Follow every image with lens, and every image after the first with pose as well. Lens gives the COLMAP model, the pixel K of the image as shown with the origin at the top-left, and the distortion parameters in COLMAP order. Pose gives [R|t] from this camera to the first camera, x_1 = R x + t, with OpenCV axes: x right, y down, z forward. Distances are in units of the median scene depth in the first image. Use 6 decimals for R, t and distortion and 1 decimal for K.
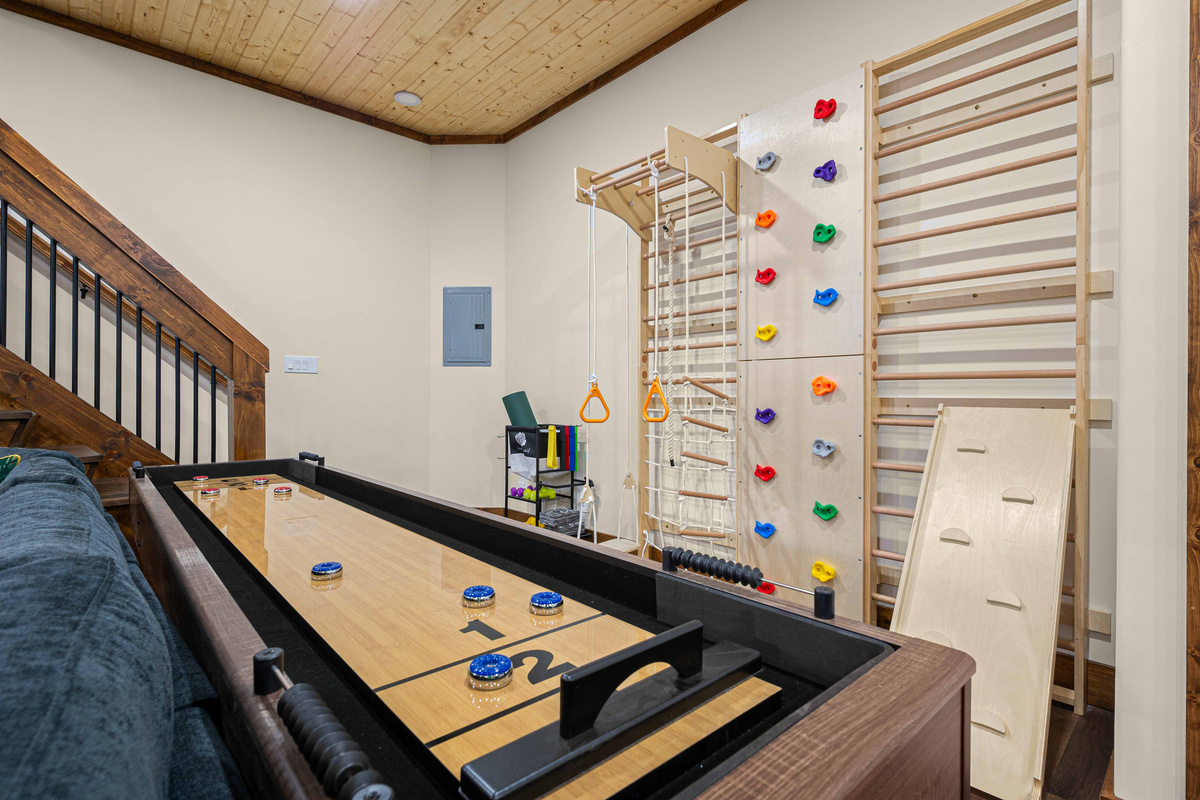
lens RADIAL K [[571.6, 0, 598.0], [0, 571.6, 393.0], [0, 0, 1]] dist [0.001962, 0.000373]
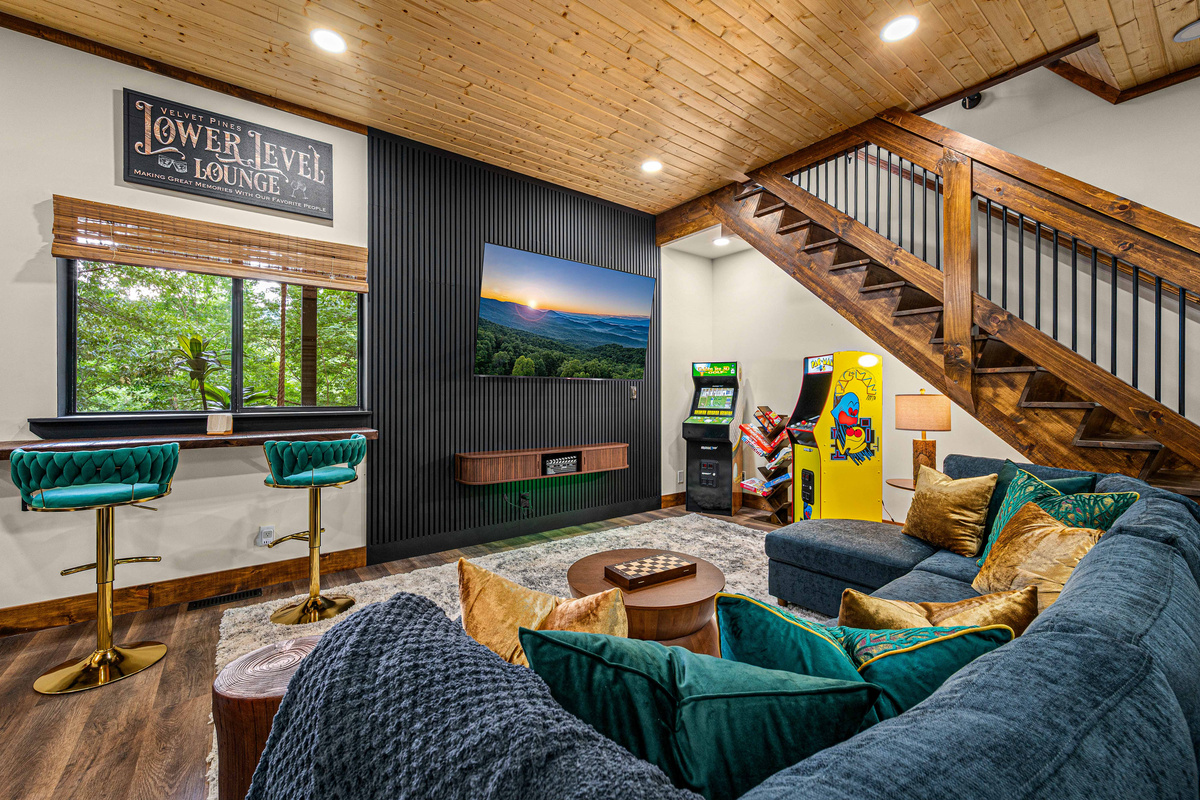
lens RADIAL K [[487.1, 0, 597.5], [0, 487.1, 395.5], [0, 0, 1]] dist [-0.002457, 0.000318]
pose [[-0.088734, -0.004241, -0.996046, 0.169710], [-0.004704, 0.999982, -0.003839, -0.147197], [0.996044, 0.004345, -0.088752, -0.057165]]
